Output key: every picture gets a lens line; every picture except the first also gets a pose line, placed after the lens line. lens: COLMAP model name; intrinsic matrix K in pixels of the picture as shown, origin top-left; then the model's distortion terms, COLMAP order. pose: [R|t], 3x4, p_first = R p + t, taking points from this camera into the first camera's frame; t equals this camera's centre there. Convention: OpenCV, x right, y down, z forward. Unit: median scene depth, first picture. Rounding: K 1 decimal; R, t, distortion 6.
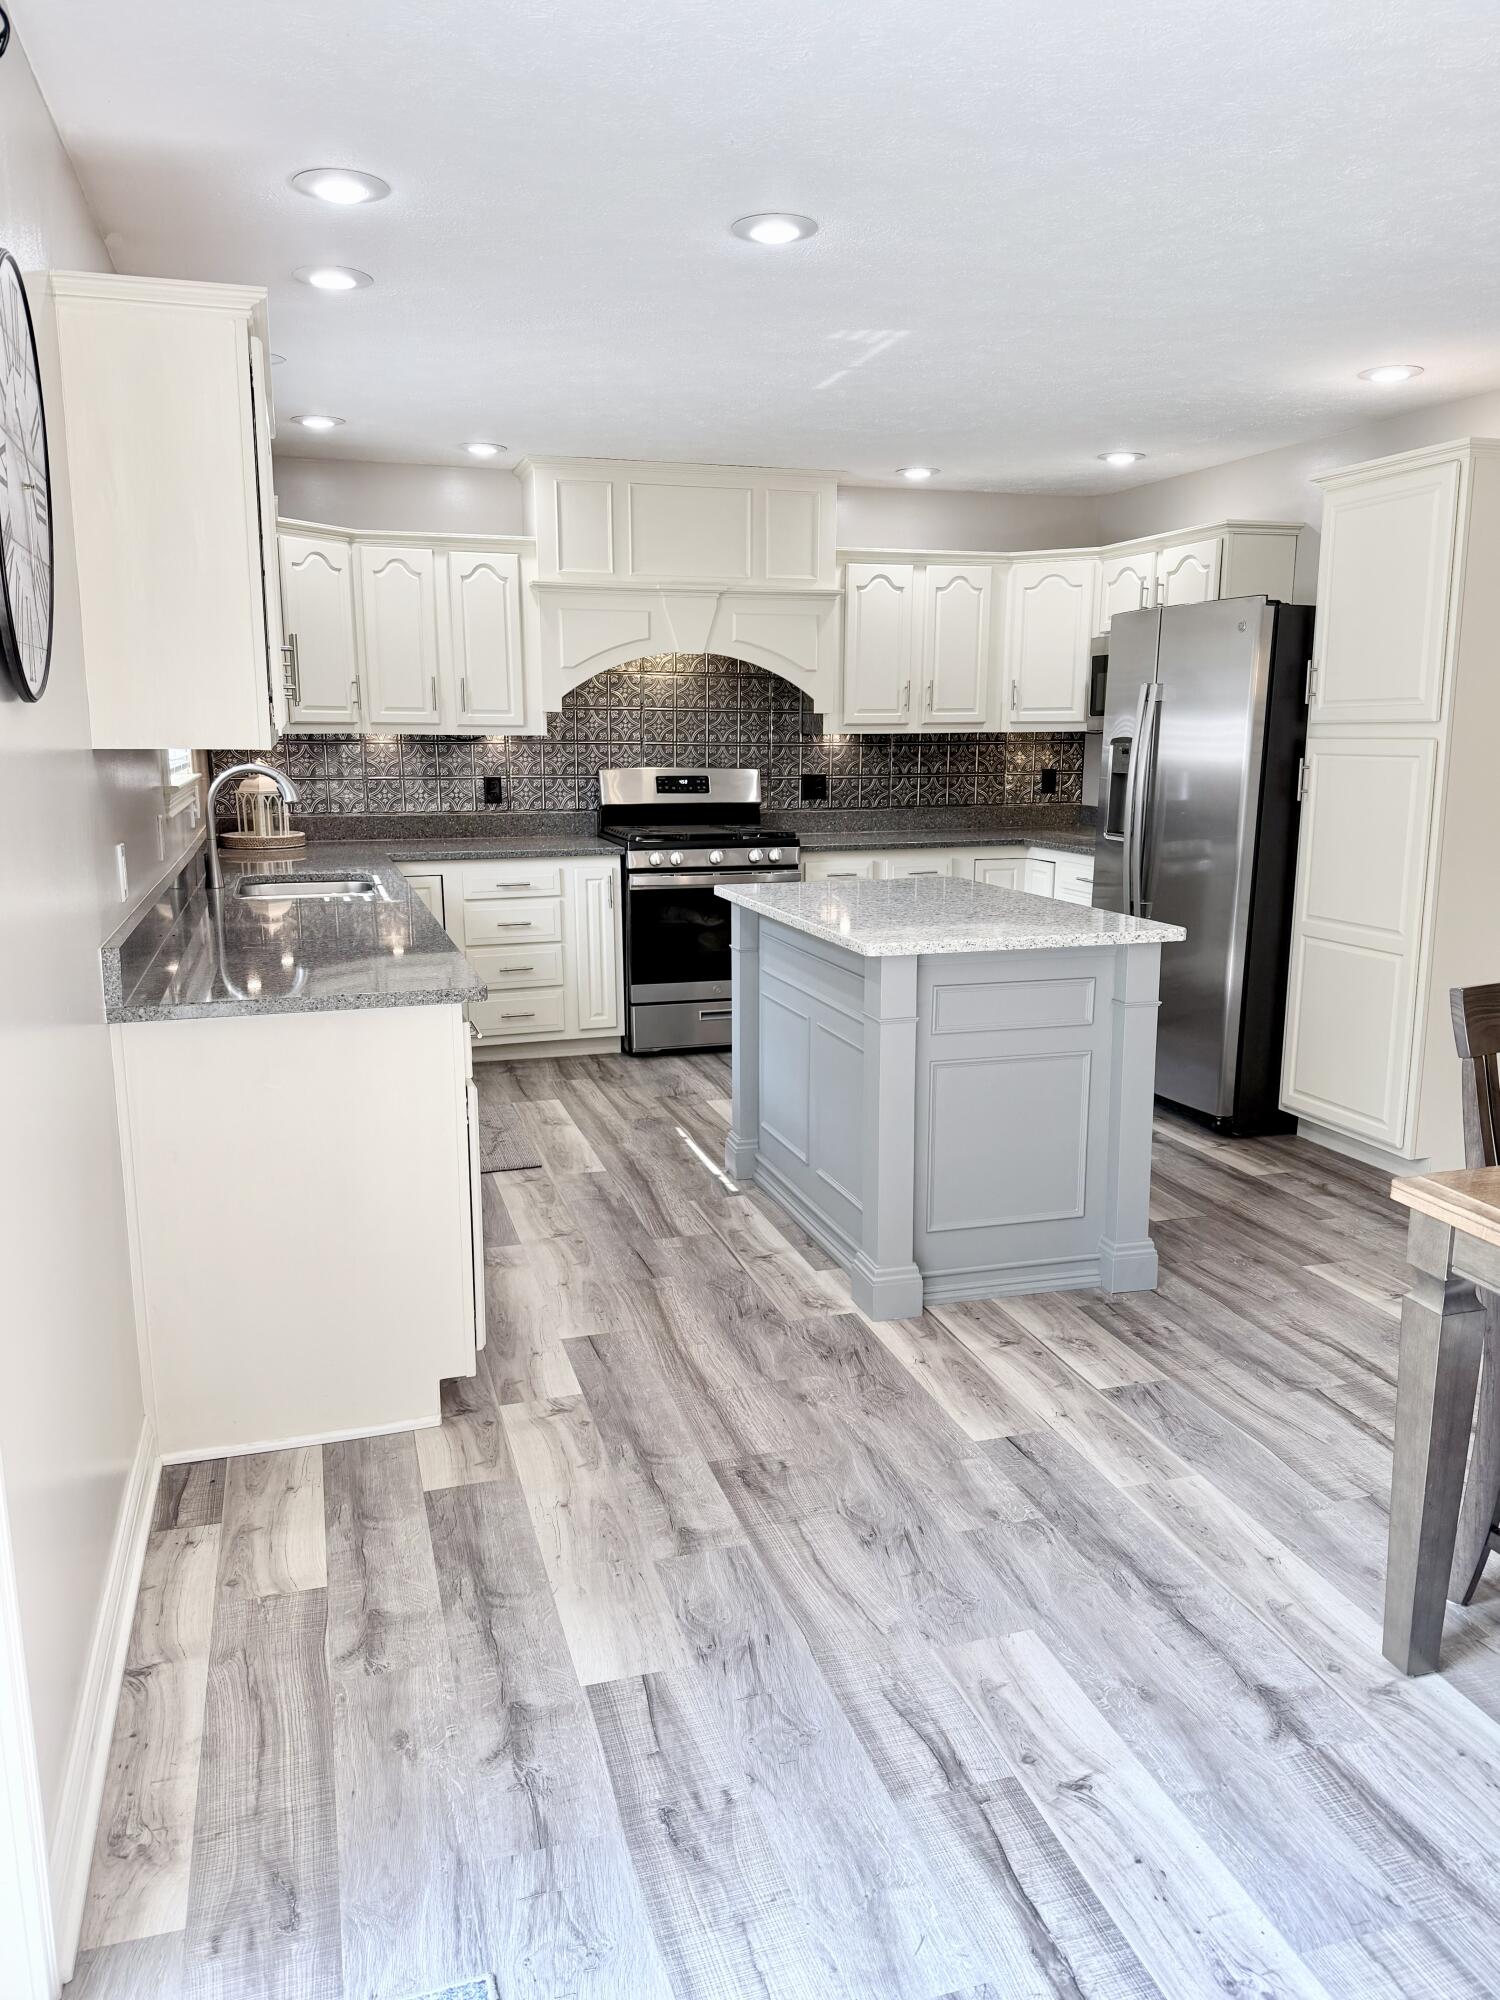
lens RADIAL K [[1441.9, 0, 748.7], [0, 1441.9, 1010.3], [0, 0, 1]] dist [0.190873, -0.389288]
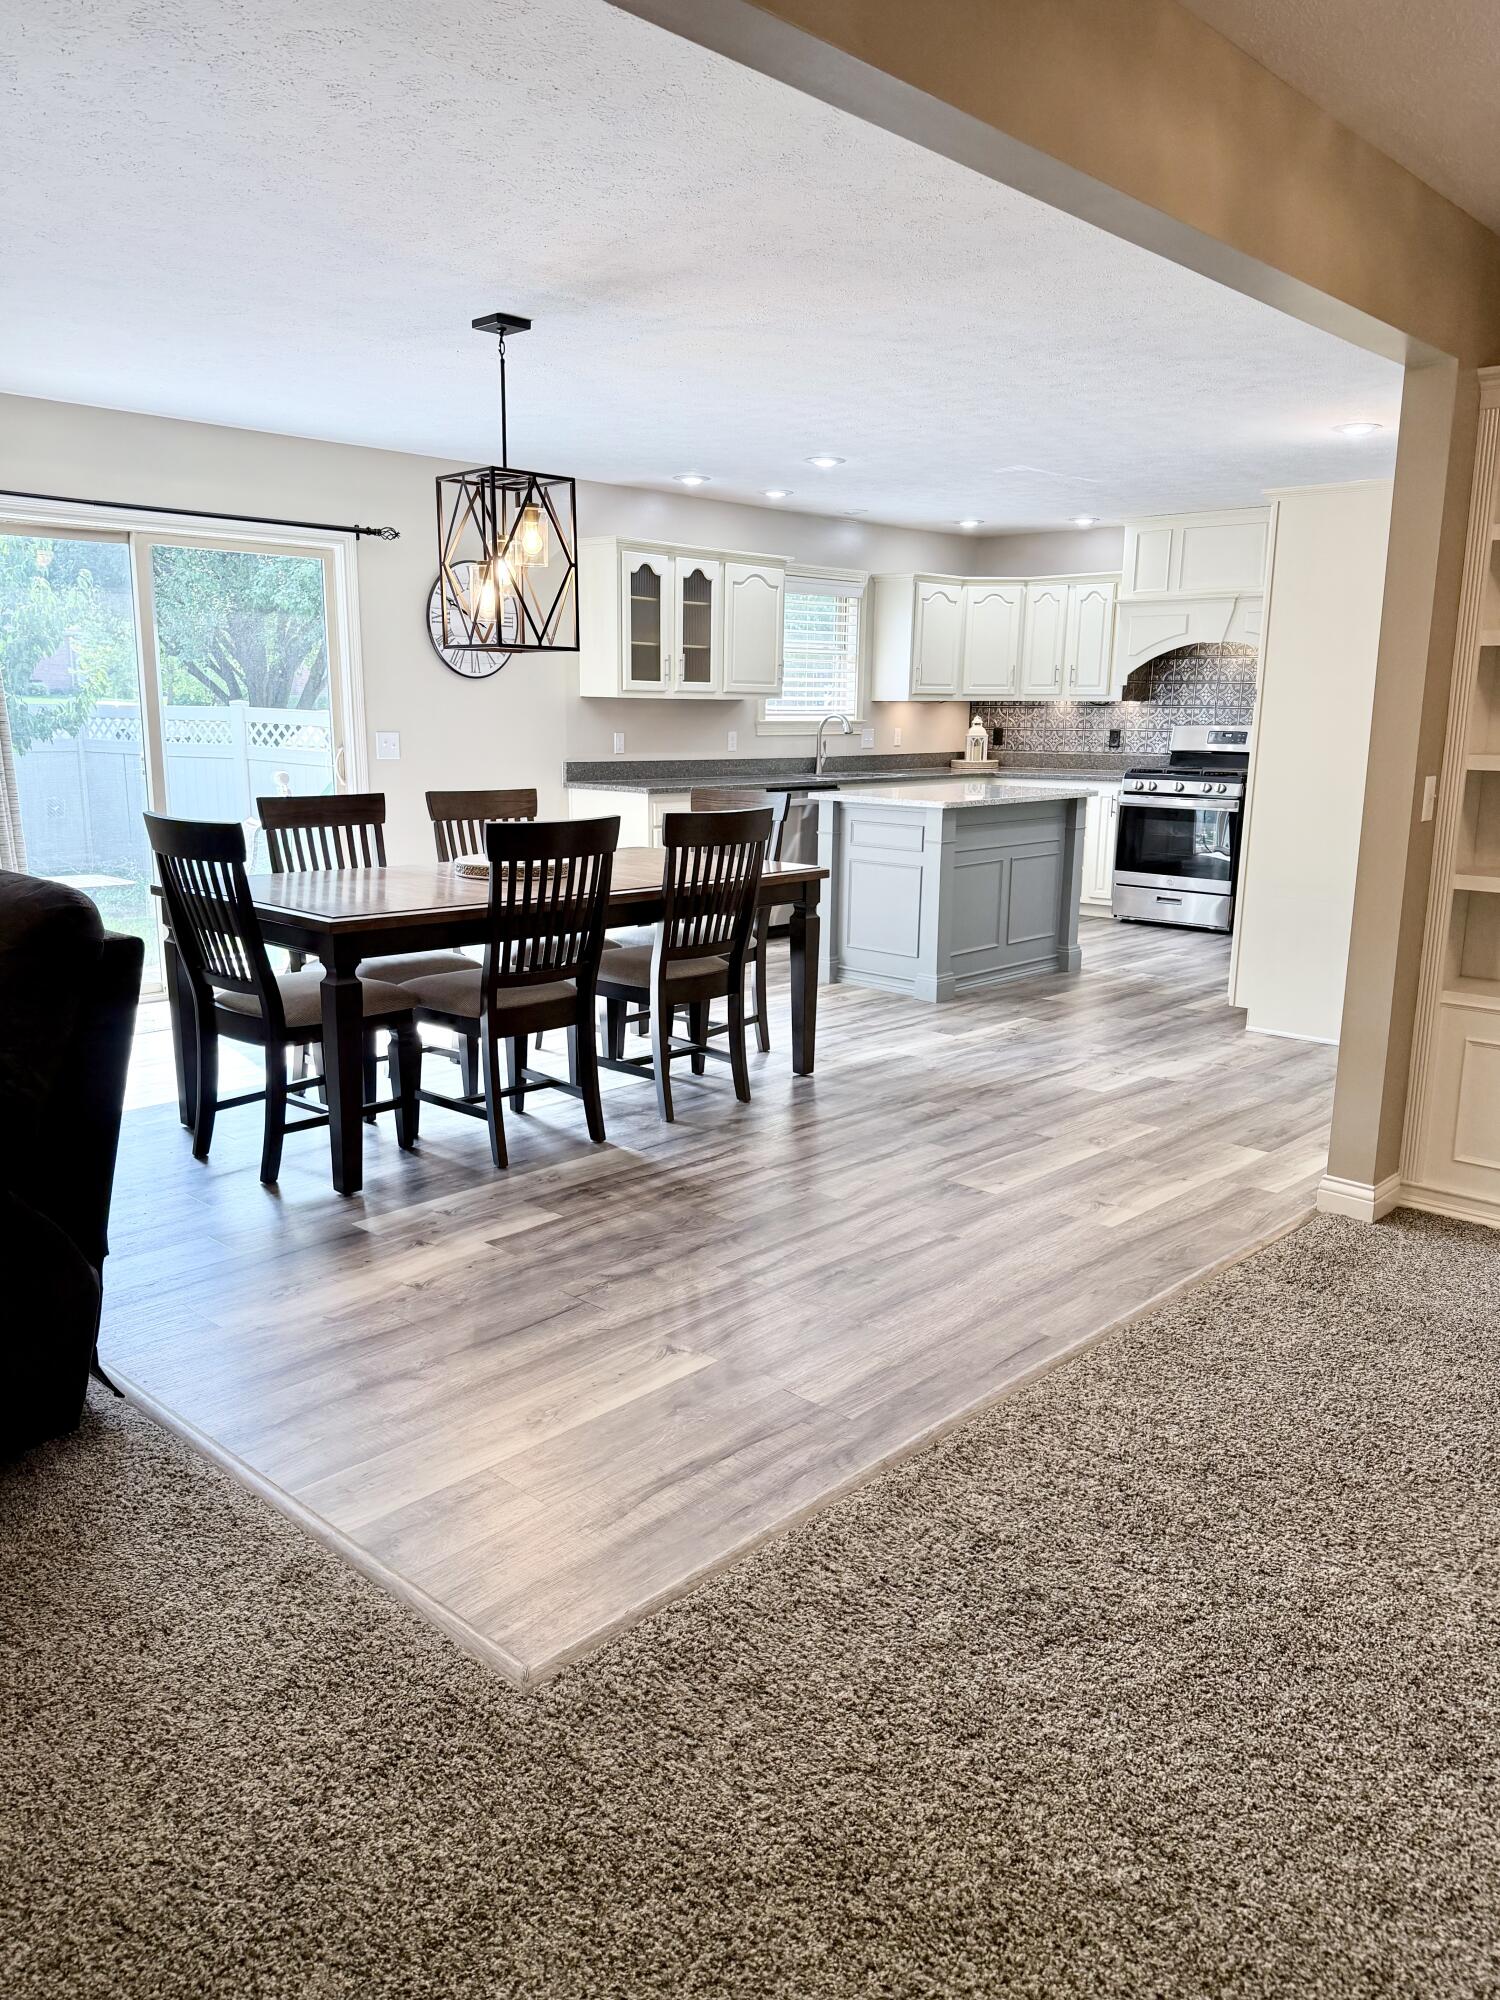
lens RADIAL K [[1441.9, 0, 748.7], [0, 1441.9, 1010.3], [0, 0, 1]] dist [0.190873, -0.389288]
pose [[0.498734, 0.188345, -0.846044, 1.018843], [-0.179893, 0.977343, 0.111530, 0.023098], [0.847881, 0.096574, 0.521316, -0.082024]]
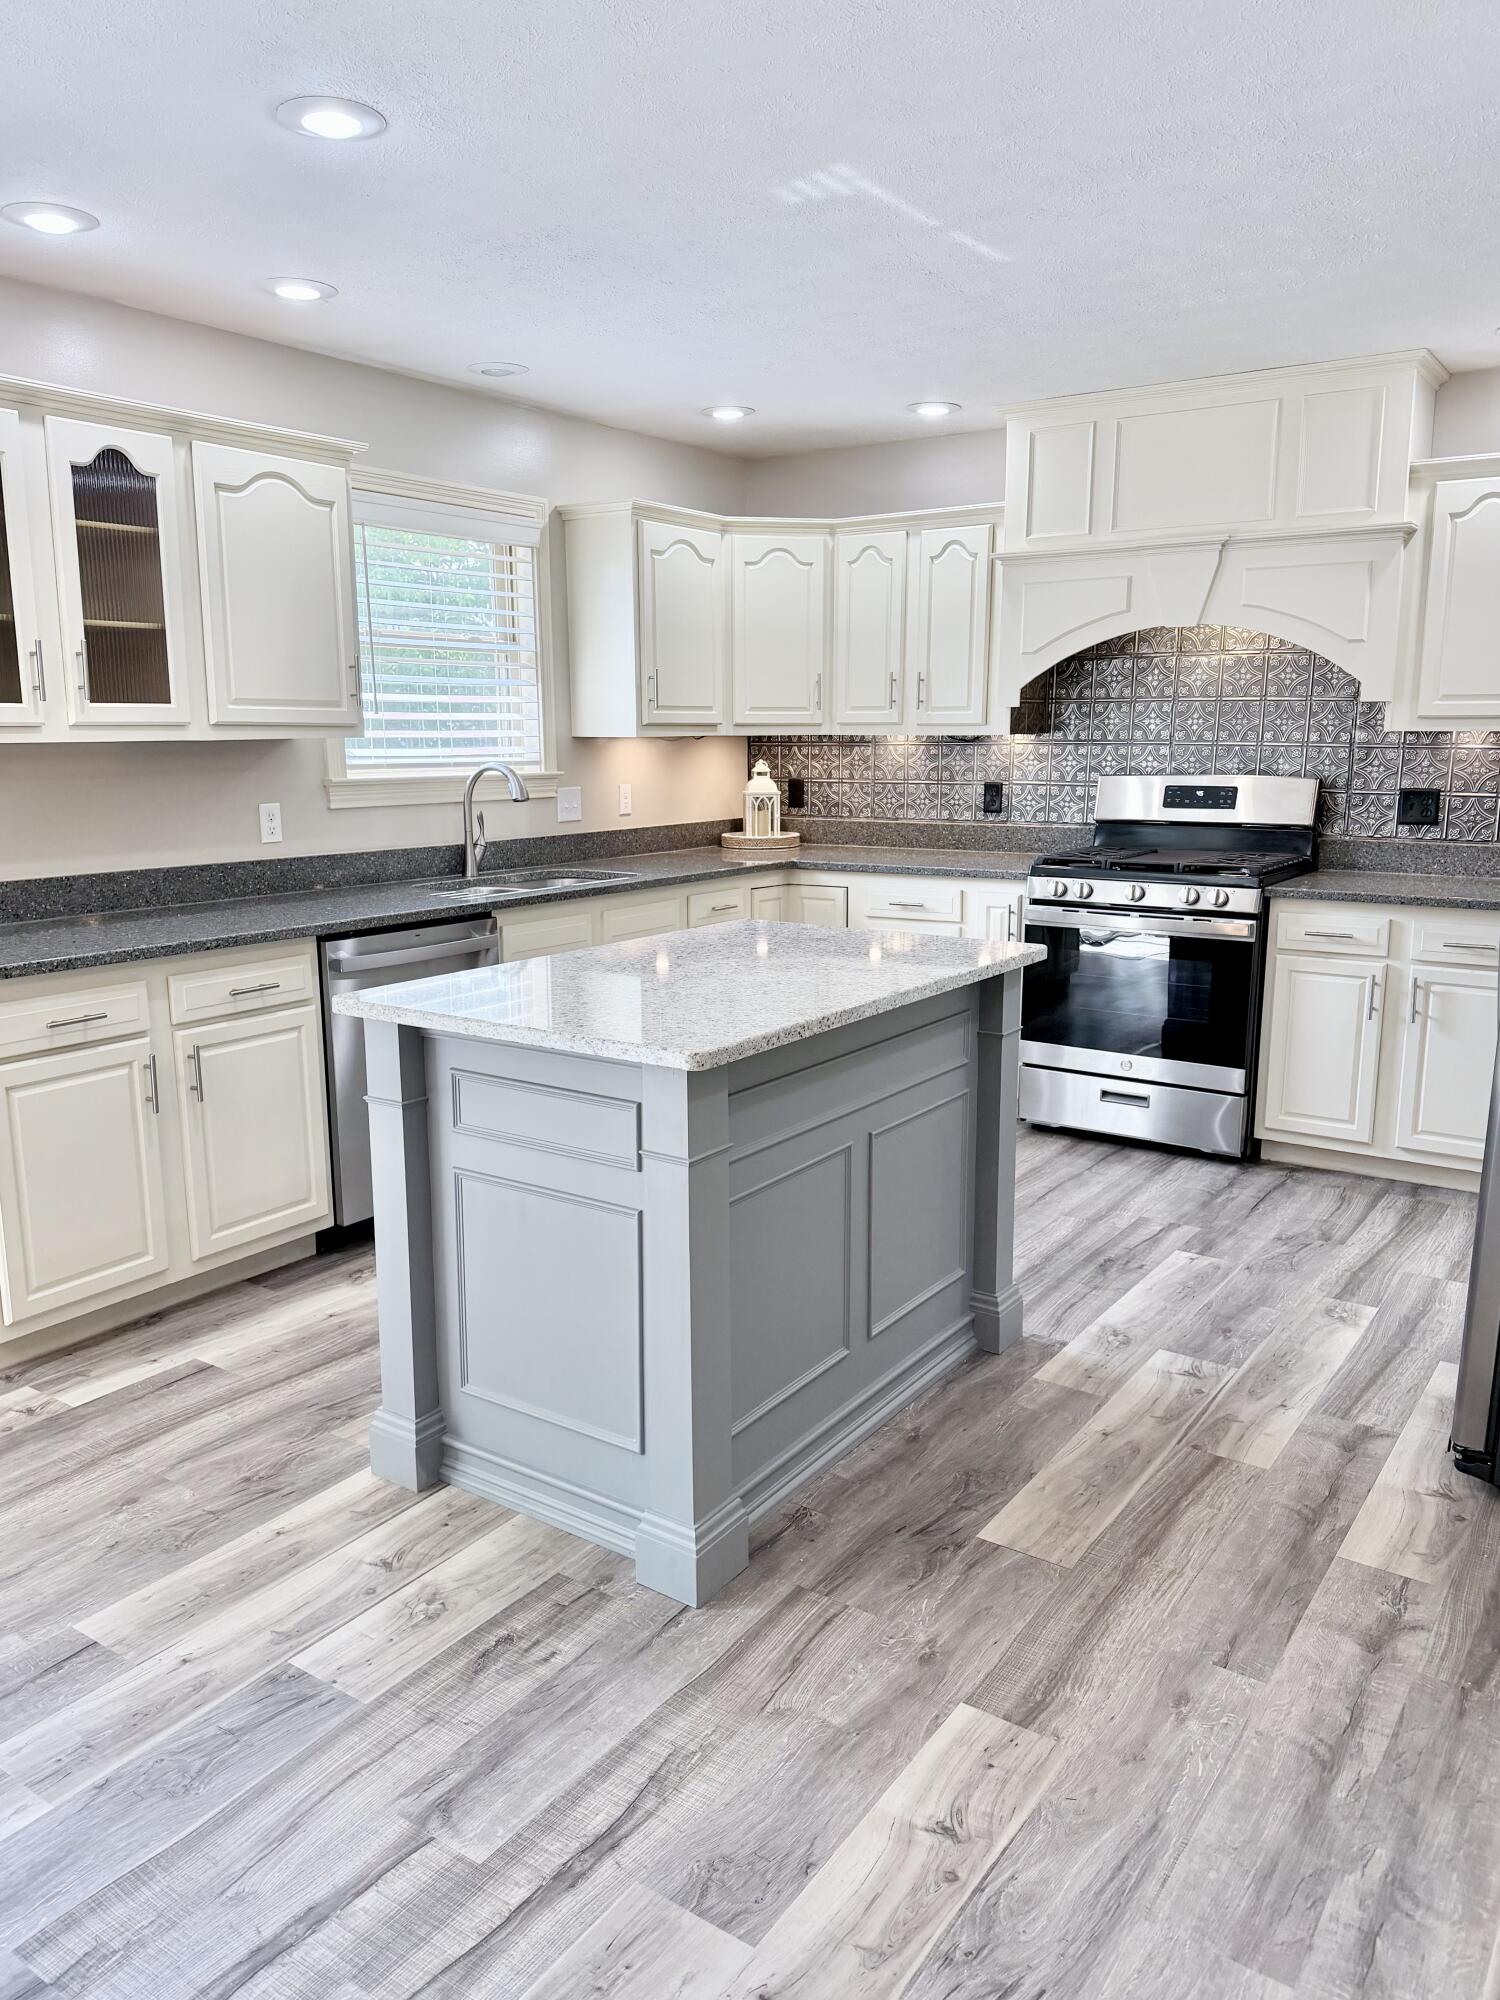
lens RADIAL K [[1441.9, 0, 748.7], [0, 1441.9, 1010.3], [0, 0, 1]] dist [0.190873, -0.389288]
pose [[0.622196, 0.150863, -0.768188, 0.449658], [-0.149720, 0.986075, 0.072387, -0.070085], [0.768411, 0.069974, 0.636119, 0.357733]]
